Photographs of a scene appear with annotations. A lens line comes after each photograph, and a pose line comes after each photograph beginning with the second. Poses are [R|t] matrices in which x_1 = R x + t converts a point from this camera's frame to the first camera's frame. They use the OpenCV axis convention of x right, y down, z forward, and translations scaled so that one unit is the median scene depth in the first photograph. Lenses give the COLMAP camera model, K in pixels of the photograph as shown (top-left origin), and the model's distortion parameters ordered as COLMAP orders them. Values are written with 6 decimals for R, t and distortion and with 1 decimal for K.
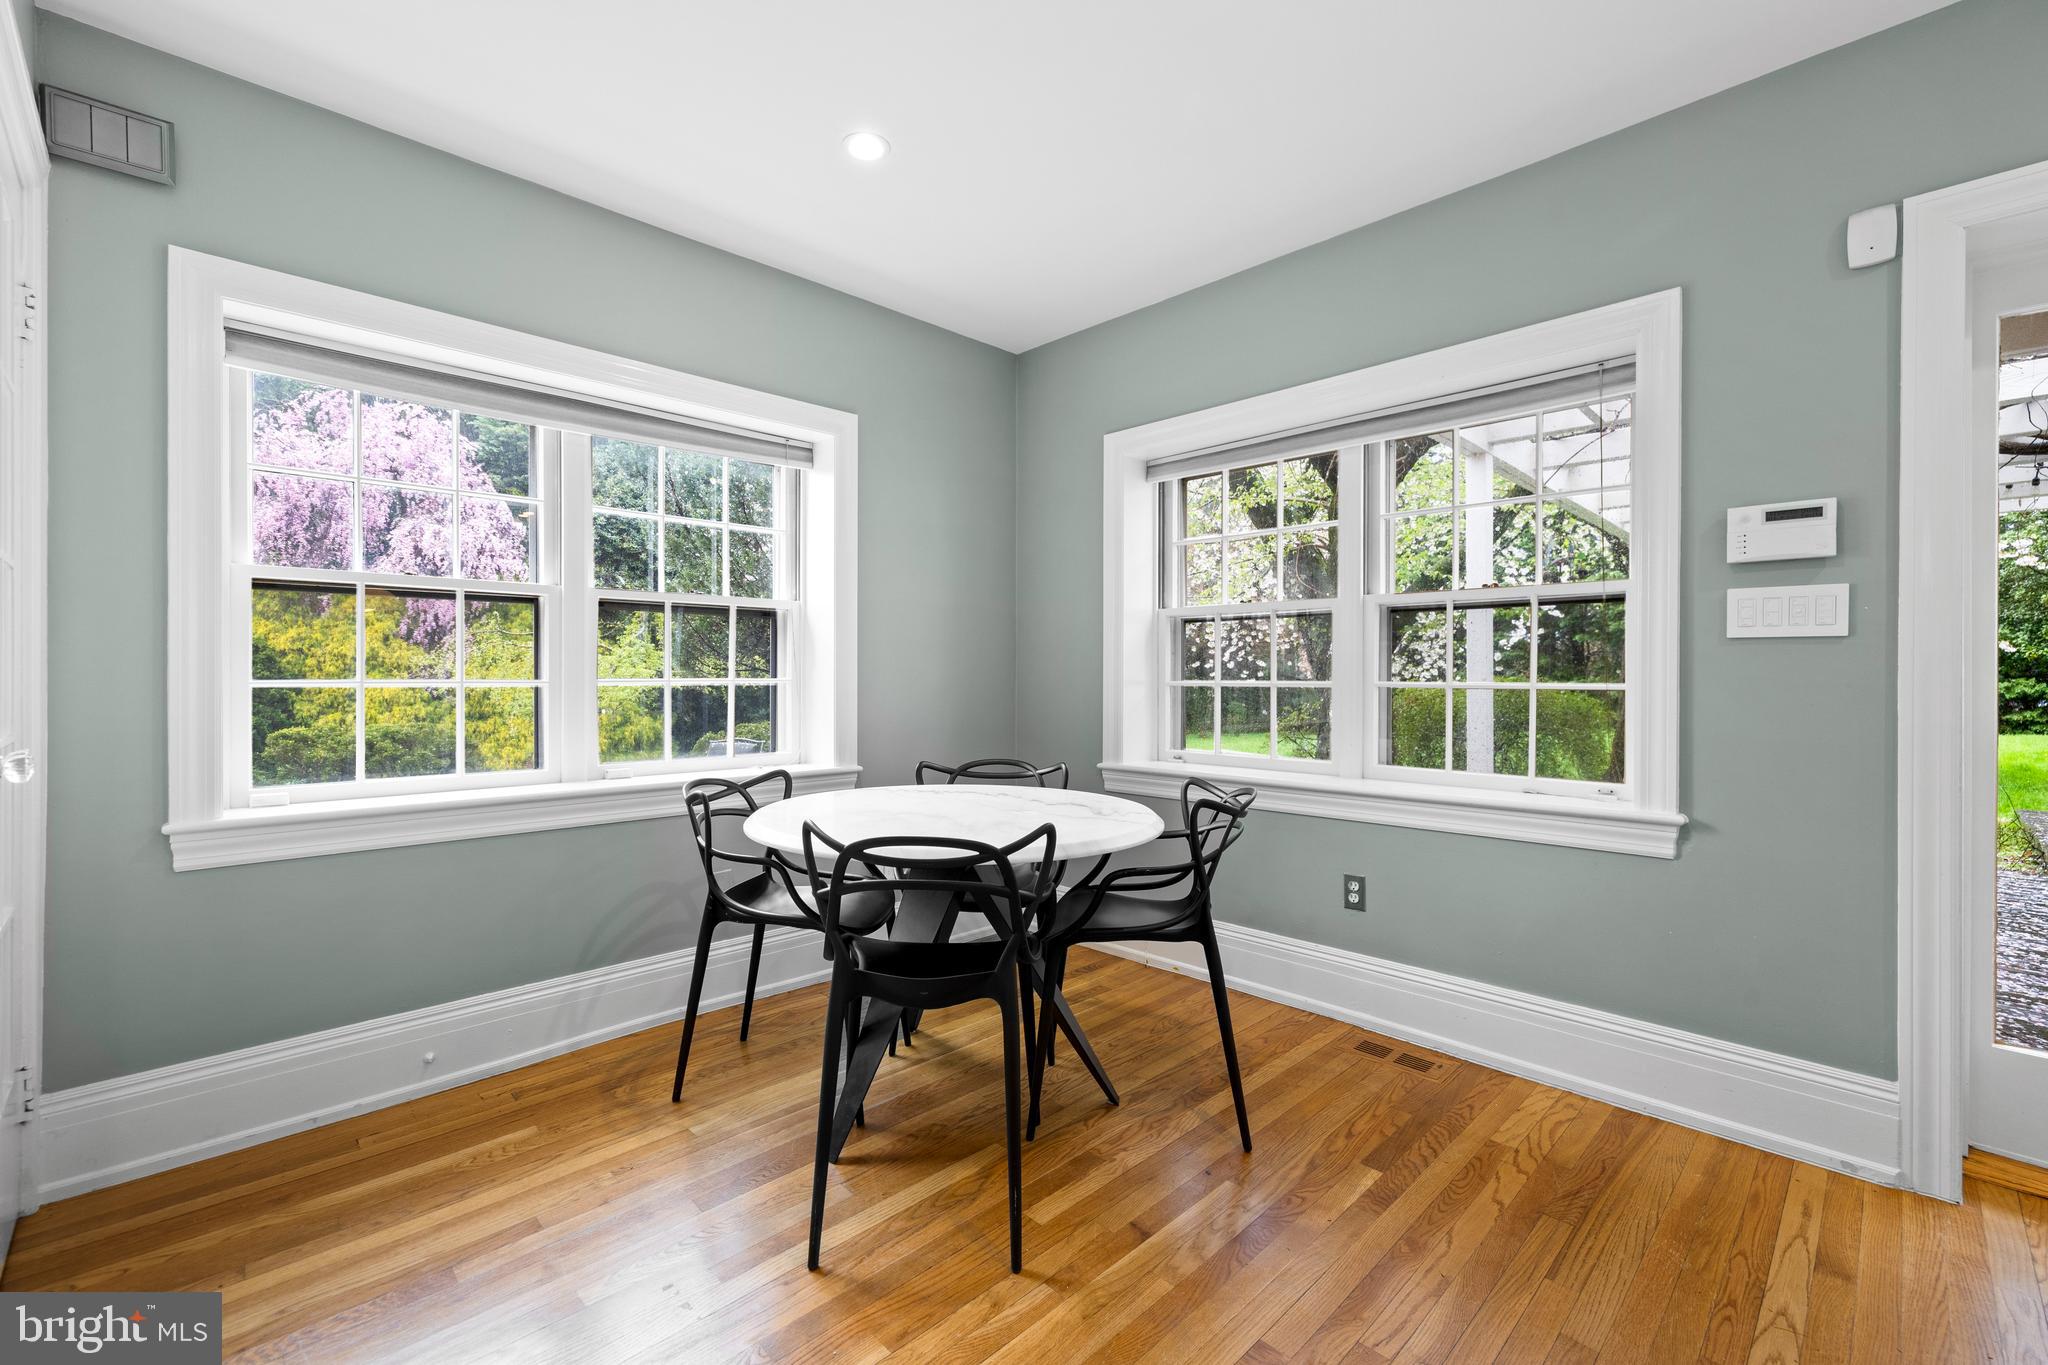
lens RADIAL K [[863.0, 0, 1011.1], [0, 863.0, 690.0], [0, 0, 1]] dist [0.002381, 0.000689]
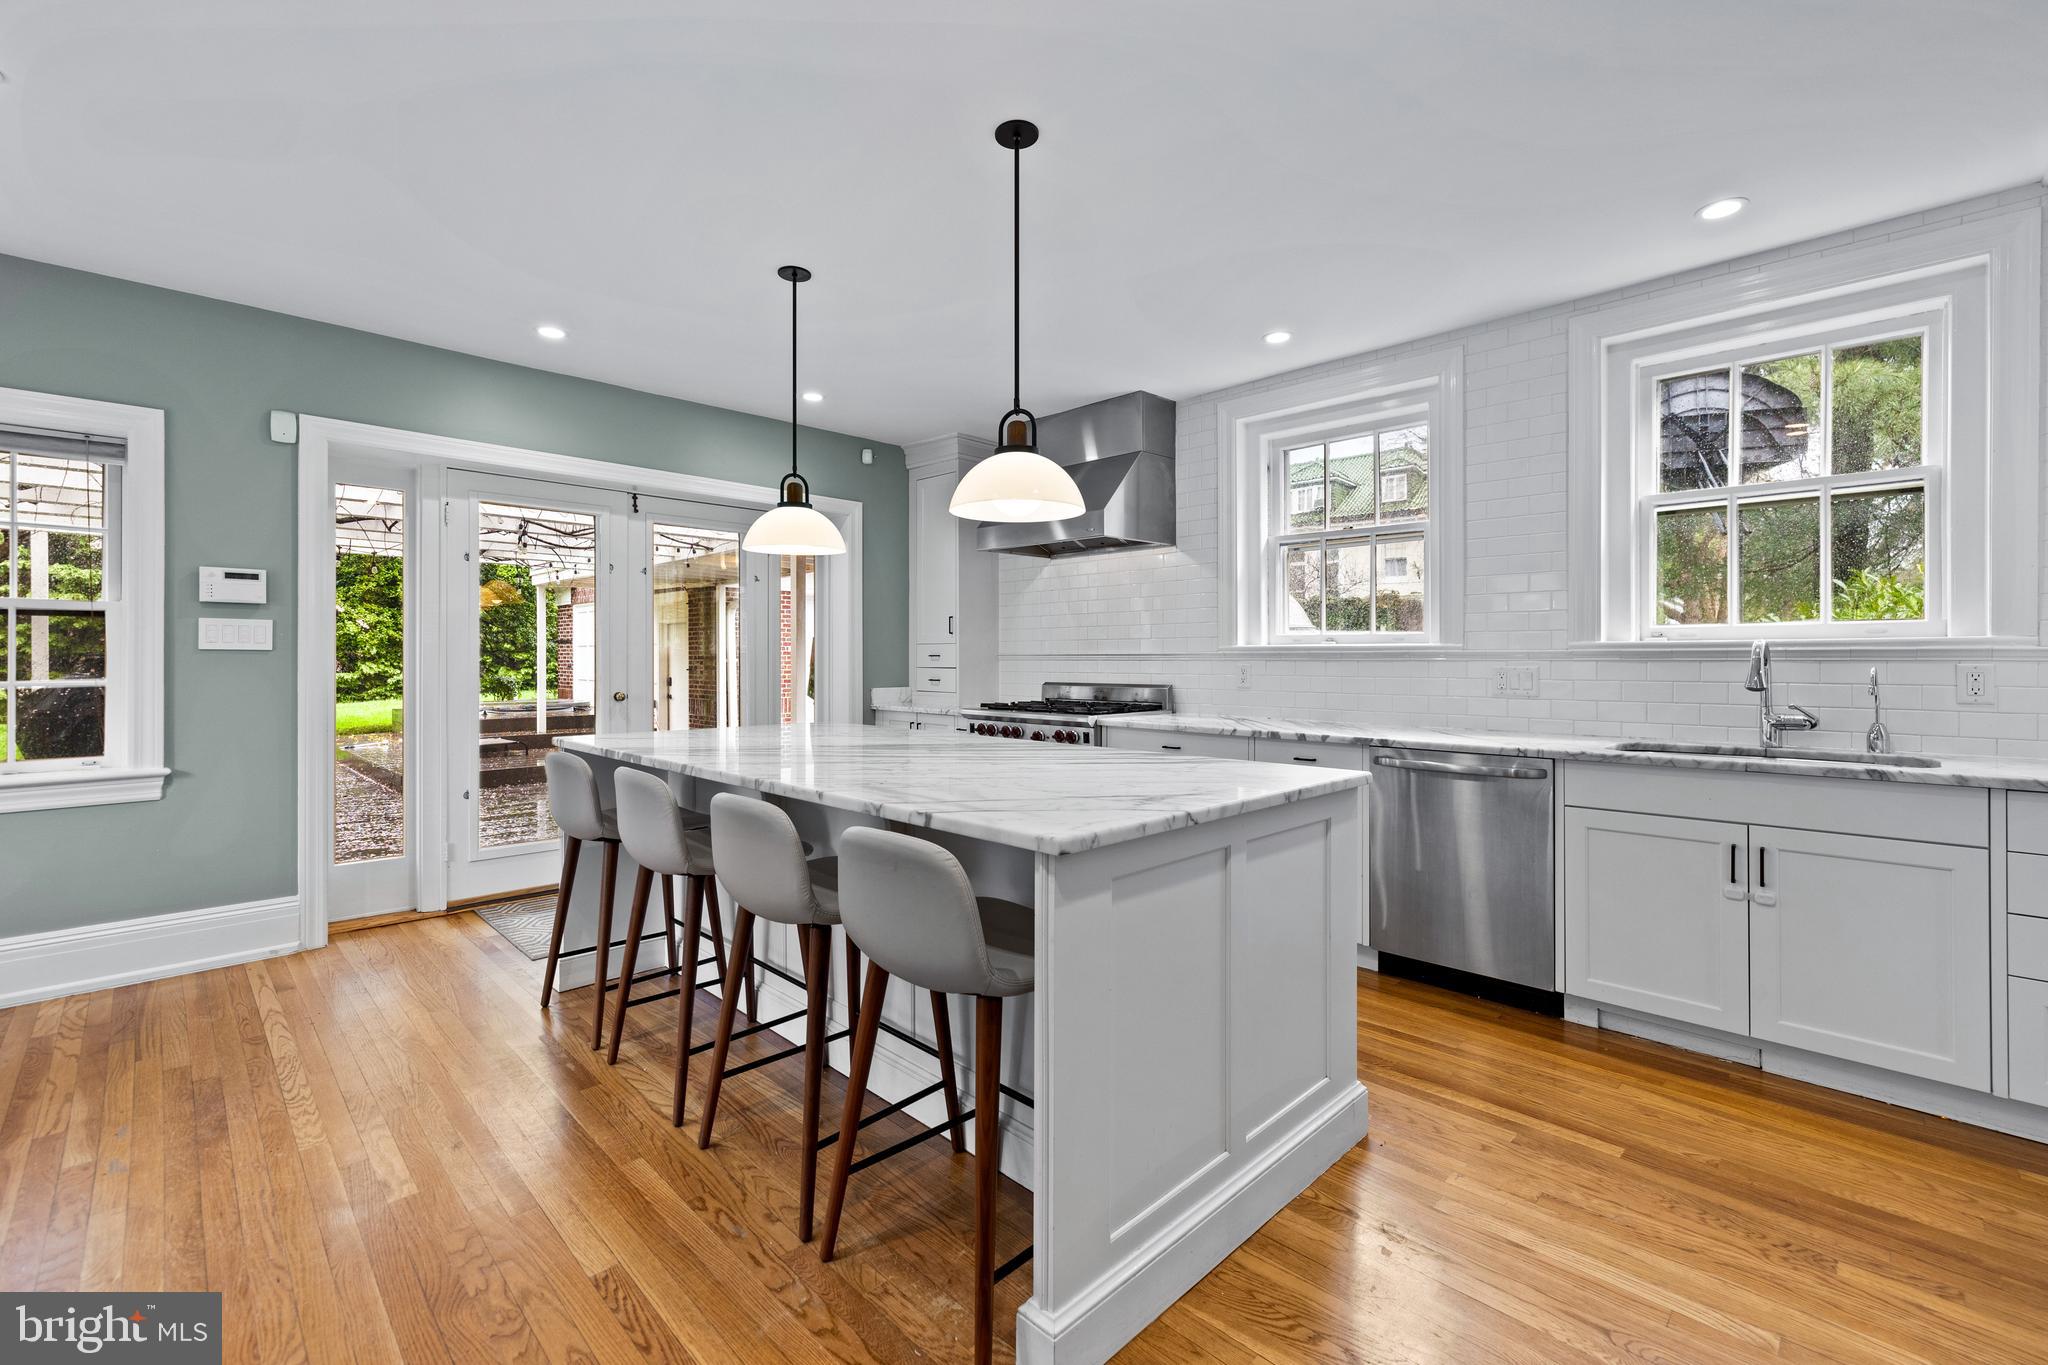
lens RADIAL K [[872.3, 0, 1020.7], [0, 872.3, 636.7], [0, 0, 1]] dist [0.002206, 0.000385]
pose [[-0.016040, 0.021059, 0.999650, -0.744275], [0.015970, 0.999656, -0.020803, -0.025865], [-0.999744, 0.015631, -0.016371, -0.437068]]
